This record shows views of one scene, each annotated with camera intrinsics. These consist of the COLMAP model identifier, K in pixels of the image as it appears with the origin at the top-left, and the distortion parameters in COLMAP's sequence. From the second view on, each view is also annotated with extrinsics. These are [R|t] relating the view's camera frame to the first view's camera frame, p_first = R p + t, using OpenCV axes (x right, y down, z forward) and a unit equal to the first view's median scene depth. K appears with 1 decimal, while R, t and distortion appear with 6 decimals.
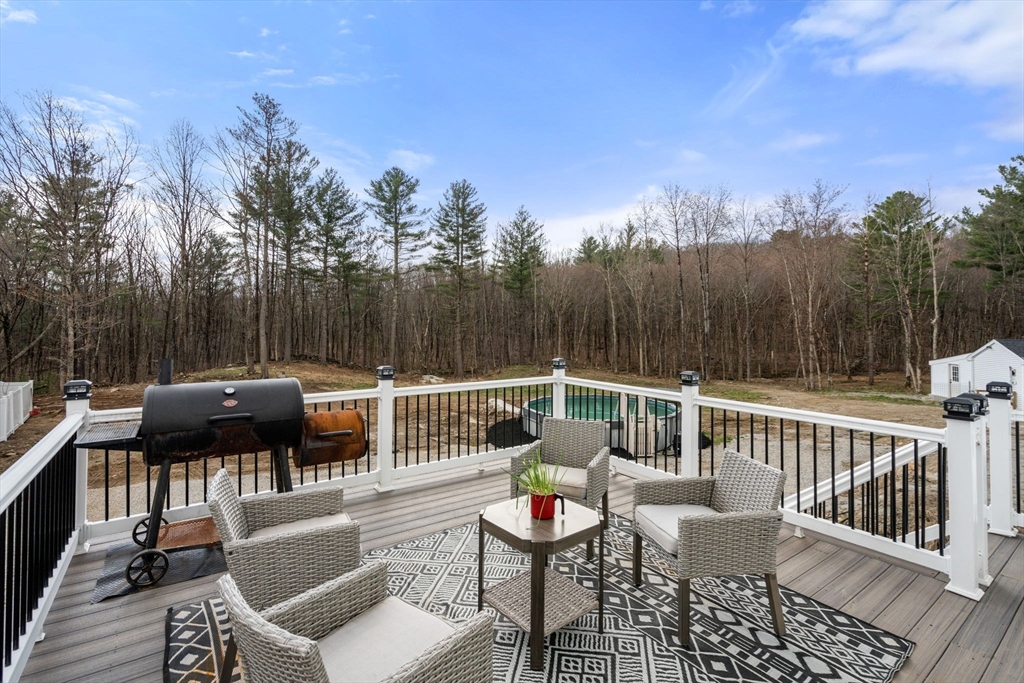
lens RADIAL K [[468.1, 0, 512.2], [0, 468.1, 321.2], [0, 0, 1]] dist [0.000660, -0.000075]
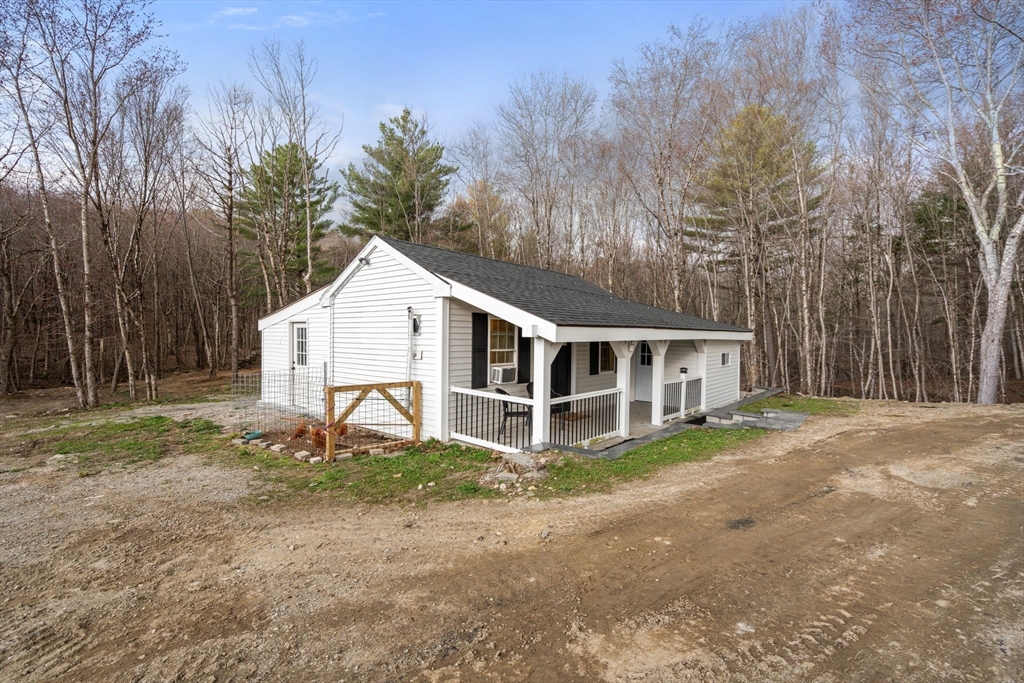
lens RADIAL K [[467.1, 0, 502.4], [0, 467.1, 335.0], [0, 0, 1]] dist [0.002323, -0.000089]
pose [[0.480825, -0.006909, 0.876789, 0.637786], [-0.019724, 0.999631, 0.018693, 0.086419], [-0.876595, -0.026282, 0.480511, 0.620413]]
